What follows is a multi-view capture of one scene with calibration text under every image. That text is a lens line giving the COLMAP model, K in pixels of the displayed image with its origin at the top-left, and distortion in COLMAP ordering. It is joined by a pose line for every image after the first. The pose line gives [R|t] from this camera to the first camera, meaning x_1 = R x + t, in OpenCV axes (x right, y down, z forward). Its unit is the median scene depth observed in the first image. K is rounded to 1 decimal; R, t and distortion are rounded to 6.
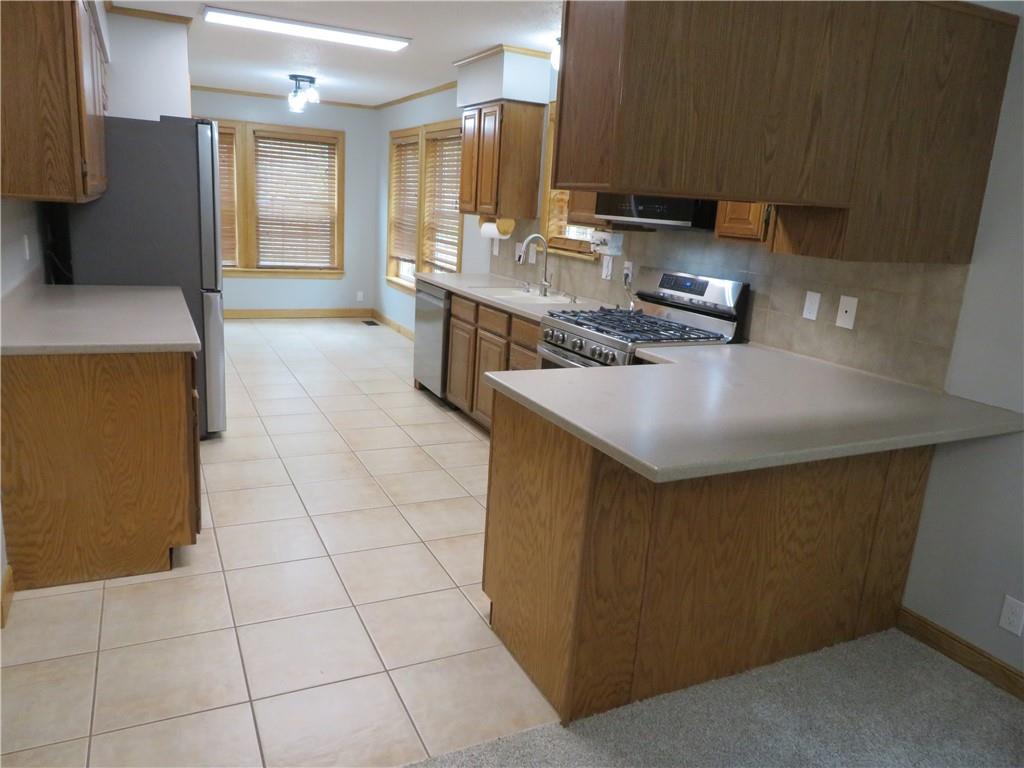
lens RADIAL K [[742.0, 0, 512.0], [0, 742.0, 384.0], [0, 0, 1]] dist [-0.000117, 0.003672]
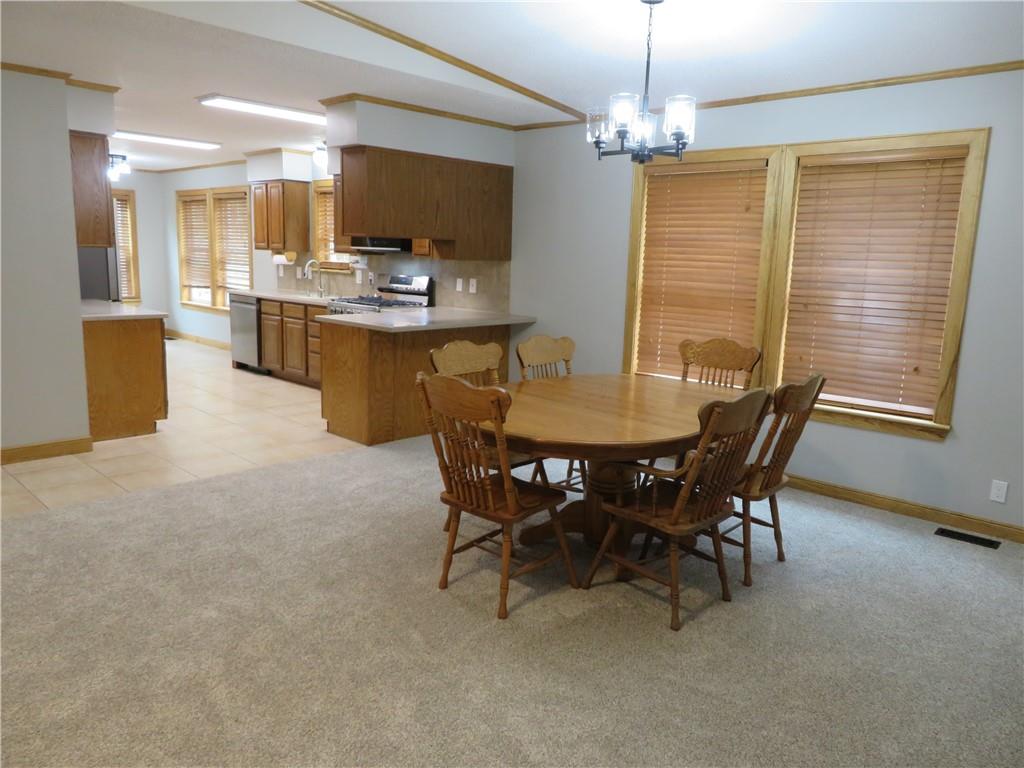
lens RADIAL K [[721.7, 0, 508.3], [0, 721.7, 379.0], [0, 0, 1]] dist [-0.013785, 0.008377]
pose [[0.937331, -0.091715, 0.336152, -0.134000], [0.107232, 0.993844, -0.027847, 0.166279], [-0.331529, 0.062148, 0.941396, -0.695044]]
